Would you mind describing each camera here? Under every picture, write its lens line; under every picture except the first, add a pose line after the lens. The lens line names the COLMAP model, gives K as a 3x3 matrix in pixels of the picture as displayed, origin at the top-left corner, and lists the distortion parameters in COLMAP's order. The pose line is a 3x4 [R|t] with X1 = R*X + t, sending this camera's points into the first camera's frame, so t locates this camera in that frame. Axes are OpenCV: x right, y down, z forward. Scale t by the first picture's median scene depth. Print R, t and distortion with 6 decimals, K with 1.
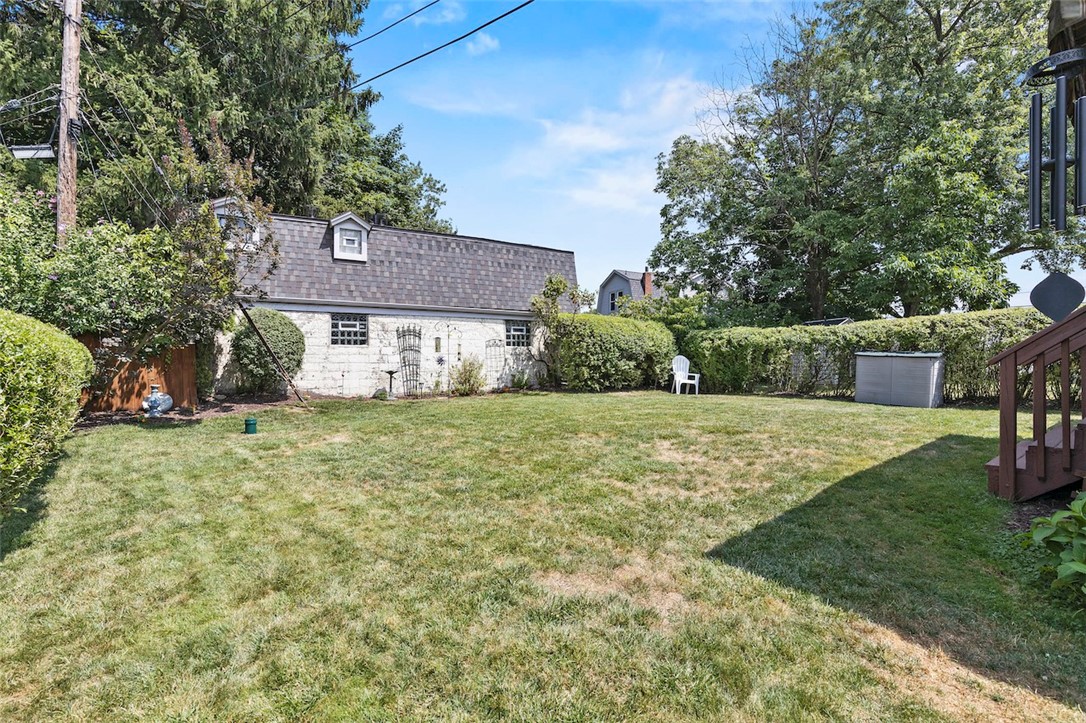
lens RADIAL K [[487.5, 0, 547.8], [0, 487.5, 365.2], [0, 0, 1]] dist [0.000705, 0.000032]
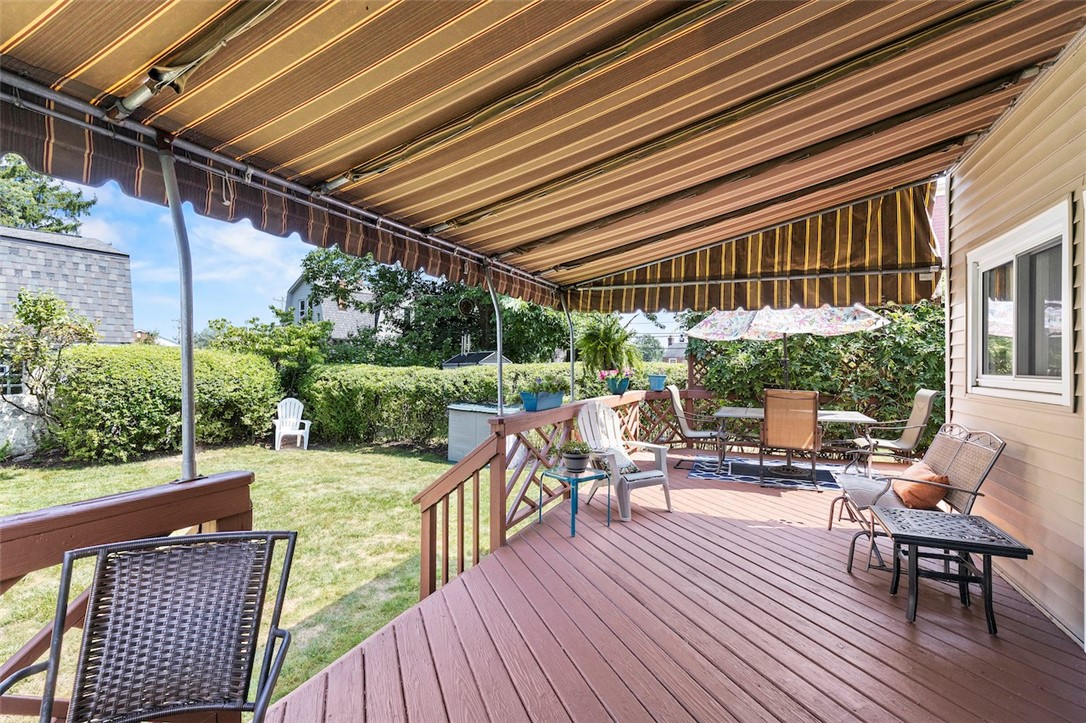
lens RADIAL K [[493.7, 0, 543.0], [0, 493.7, 361.5], [0, 0, 1]] dist [0.011428, -0.000036]
pose [[0.892866, 0.002703, 0.450314, 0.293228], [0.003258, 0.999917, -0.012461, -0.072883], [-0.450311, 0.012594, 0.892783, 0.092318]]
